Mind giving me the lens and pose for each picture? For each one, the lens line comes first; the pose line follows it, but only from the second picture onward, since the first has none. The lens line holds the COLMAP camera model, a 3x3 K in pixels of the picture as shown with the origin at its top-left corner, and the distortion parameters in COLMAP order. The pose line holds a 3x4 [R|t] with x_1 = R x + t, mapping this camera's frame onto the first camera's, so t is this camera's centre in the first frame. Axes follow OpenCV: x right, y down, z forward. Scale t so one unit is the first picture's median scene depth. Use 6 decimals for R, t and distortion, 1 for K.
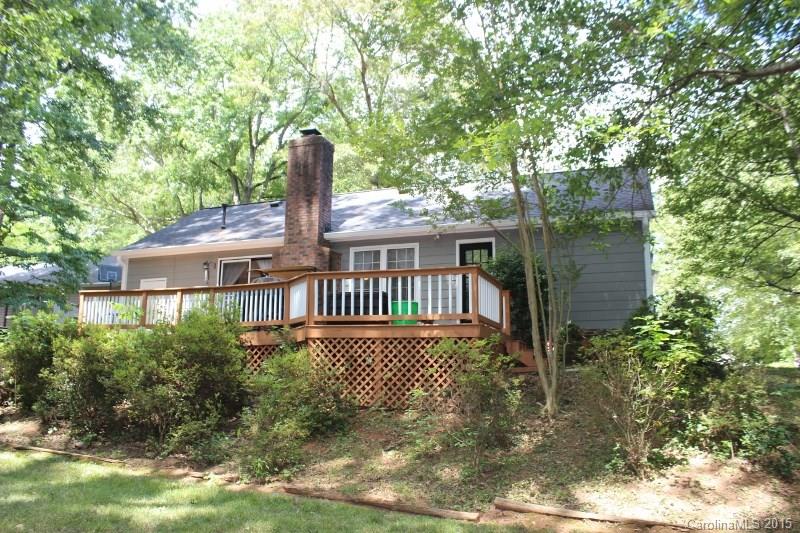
lens RADIAL K [[668.4, 0, 400.0], [0, 668.4, 266.7], [0, 0, 1]] dist [-0.154959, 0.136478]
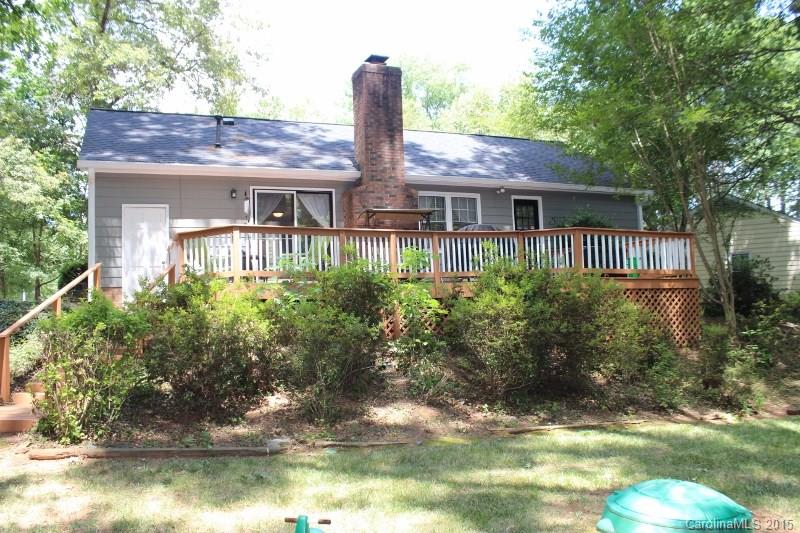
lens RADIAL K [[668.4, 0, 400.1], [0, 668.4, 266.8], [0, 0, 1]] dist [-0.154959, 0.136478]
pose [[0.729426, 0.011957, 0.683956, -0.767170], [-0.082894, 0.994024, 0.071027, 0.014281], [-0.679019, -0.108504, 0.726058, 0.308014]]
